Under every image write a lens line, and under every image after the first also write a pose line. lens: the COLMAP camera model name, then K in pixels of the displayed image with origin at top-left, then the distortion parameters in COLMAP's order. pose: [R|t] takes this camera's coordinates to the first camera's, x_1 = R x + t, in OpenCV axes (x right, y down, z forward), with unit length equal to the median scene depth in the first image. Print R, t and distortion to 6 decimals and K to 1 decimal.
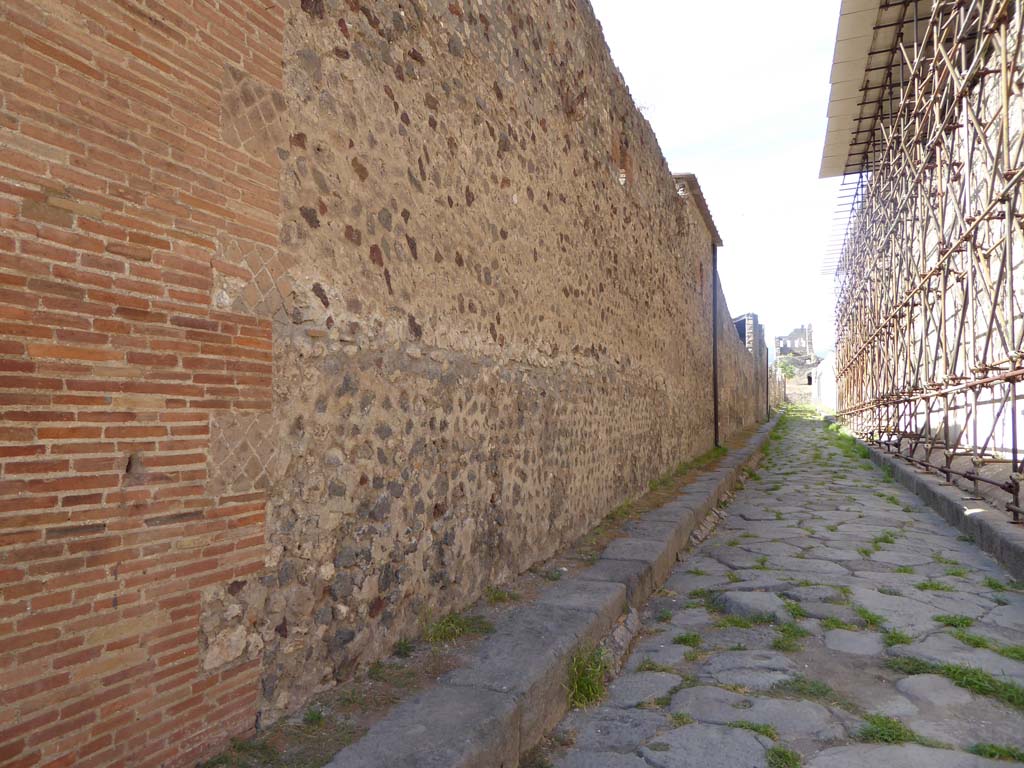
lens RADIAL K [[804.7, 0, 512.0], [0, 804.7, 384.0], [0, 0, 1]] dist [0.030802, 0.001894]
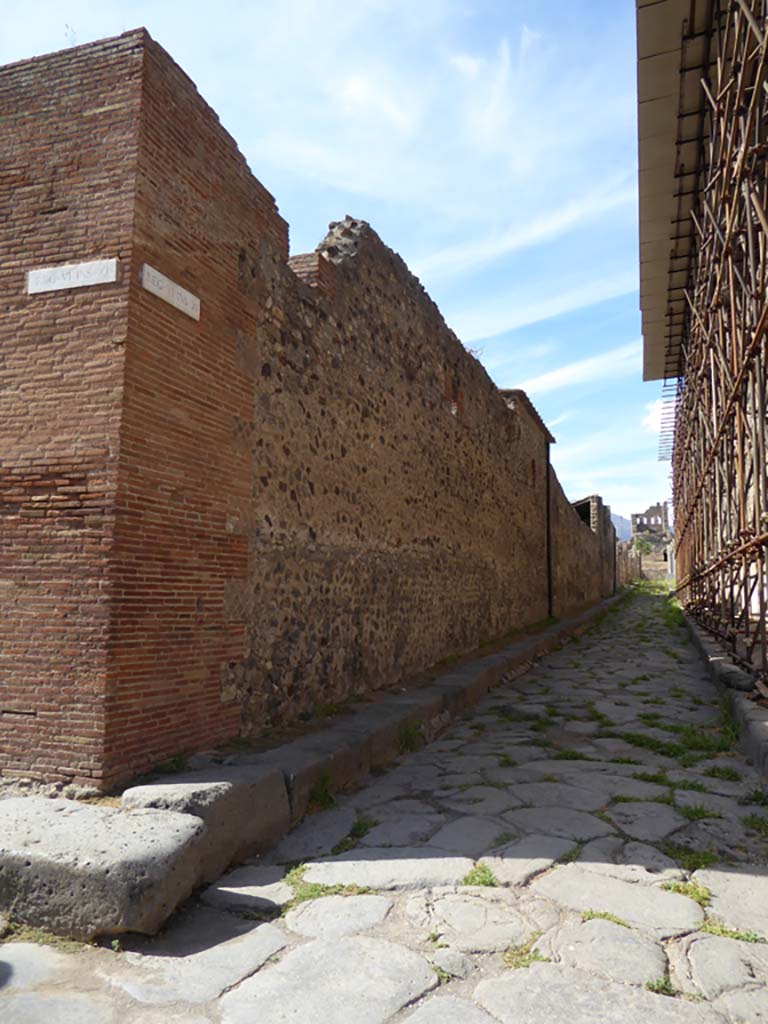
lens RADIAL K [[806.9, 0, 384.0], [0, 806.9, 512.0], [0, 0, 1]] dist [-0.135269, 0.048554]
pose [[0.999914, 0.006648, 0.011300, 0.011524], [-0.005972, 0.998249, -0.058844, -0.012571], [-0.011672, 0.058771, 0.998203, -0.608439]]
